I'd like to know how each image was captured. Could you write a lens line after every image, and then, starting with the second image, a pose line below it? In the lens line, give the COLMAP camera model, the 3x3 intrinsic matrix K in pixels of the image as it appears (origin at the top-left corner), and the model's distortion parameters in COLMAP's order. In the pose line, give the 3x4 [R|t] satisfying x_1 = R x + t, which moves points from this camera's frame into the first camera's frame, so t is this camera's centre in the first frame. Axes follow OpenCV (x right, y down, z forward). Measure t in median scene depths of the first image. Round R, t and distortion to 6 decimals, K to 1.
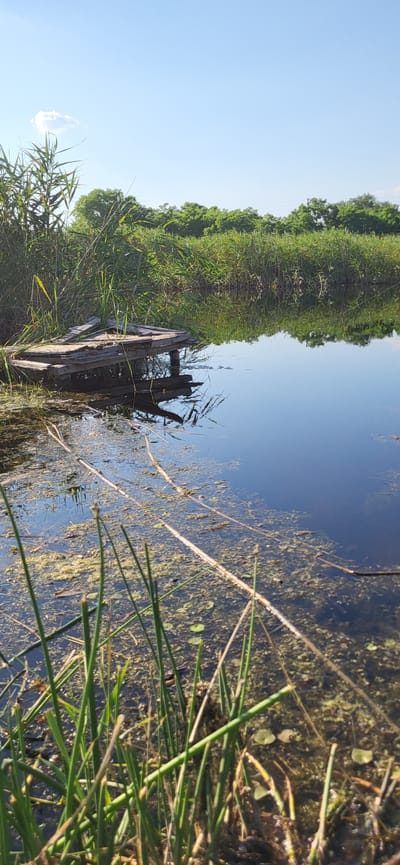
lens RADIAL K [[652.2, 0, 222.9], [0, 652.2, 440.8], [0, 0, 1]] dist [0.034670, -0.000216]
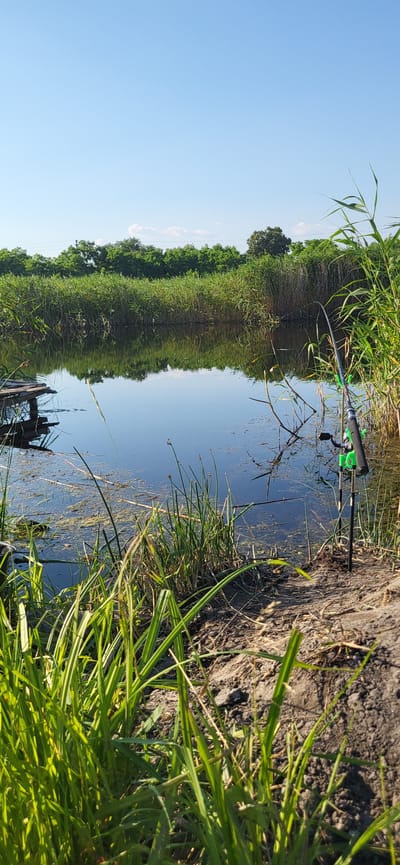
lens RADIAL K [[652.2, 0, 211.5], [0, 652.2, 440.8], [0, 0, 1]] dist [0.034670, -0.000216]
pose [[0.948327, -0.067602, 0.310009, -0.435442], [0.084156, 0.995636, -0.040324, 0.064305], [-0.305931, 0.064330, 0.949878, -0.843078]]
